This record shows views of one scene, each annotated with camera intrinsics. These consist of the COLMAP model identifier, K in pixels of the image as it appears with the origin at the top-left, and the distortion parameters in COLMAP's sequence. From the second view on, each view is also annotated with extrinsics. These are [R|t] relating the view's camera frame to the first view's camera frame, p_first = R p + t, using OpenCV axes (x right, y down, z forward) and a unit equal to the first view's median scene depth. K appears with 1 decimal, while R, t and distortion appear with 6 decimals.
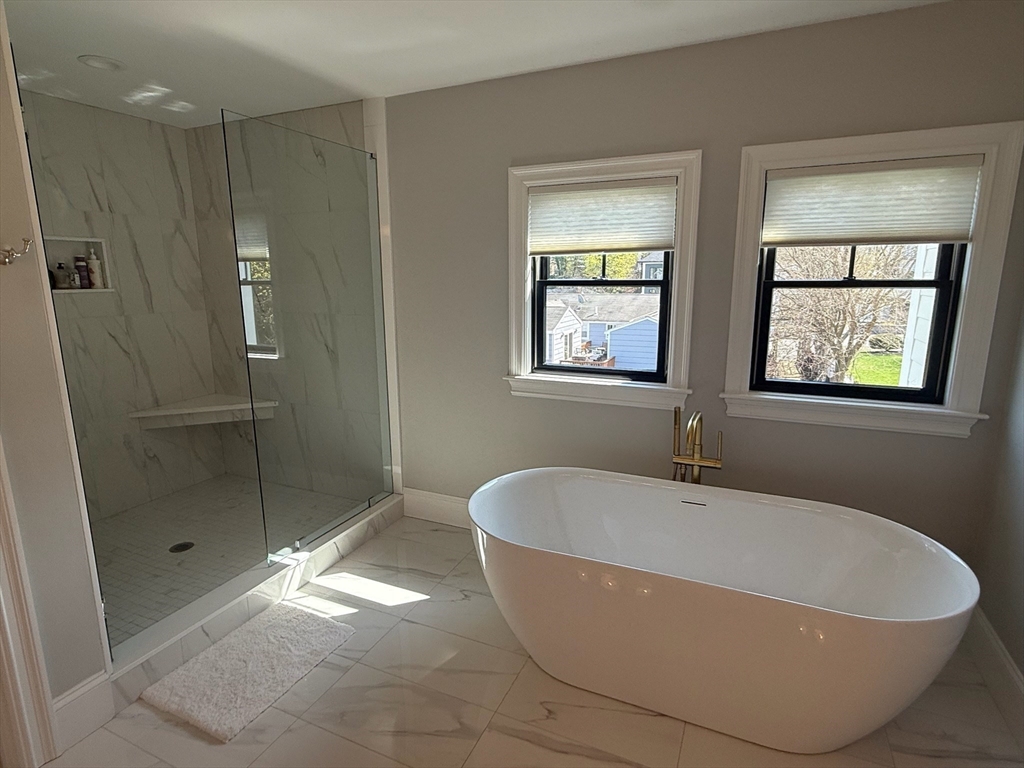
lens RADIAL K [[551.1, 0, 512.0], [0, 551.1, 384.0], [0, 0, 1]] dist [0.002126, 0.000083]
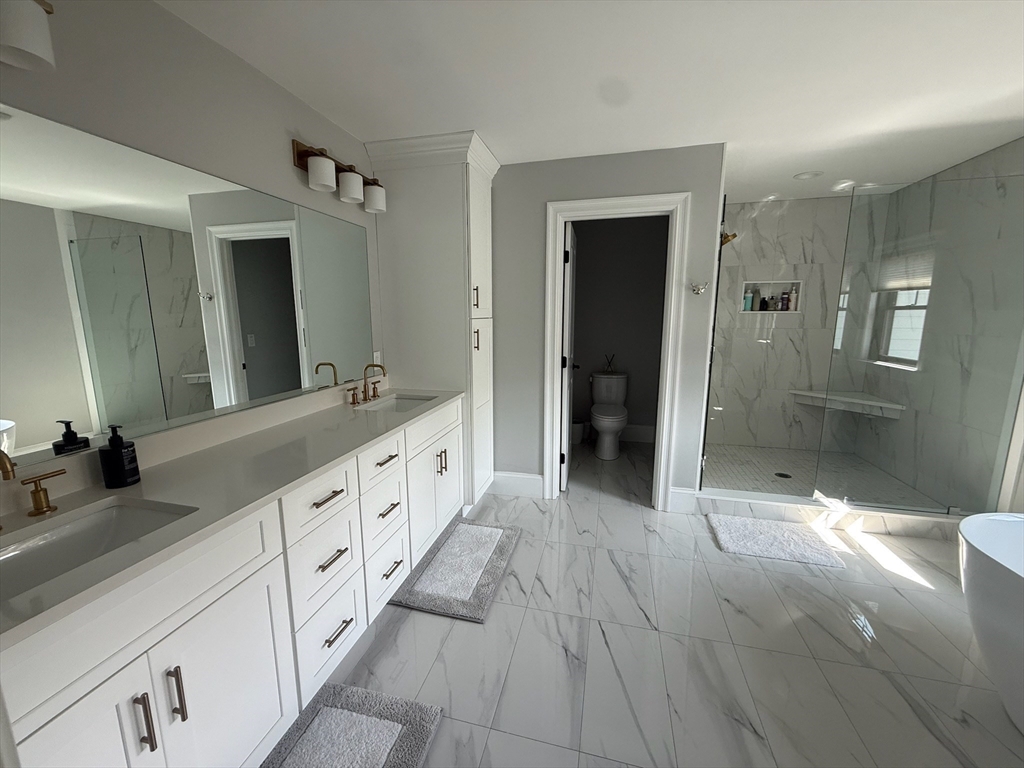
lens RADIAL K [[412.2, 0, 512.0], [0, 412.2, 384.0], [0, 0, 1]] dist [0.000544, 0.000081]
pose [[0.188096, 0.169795, -0.967362, 0.328808], [-0.194580, 0.971862, 0.132751, 0.038159], [0.962683, 0.163259, 0.215842, -0.030259]]
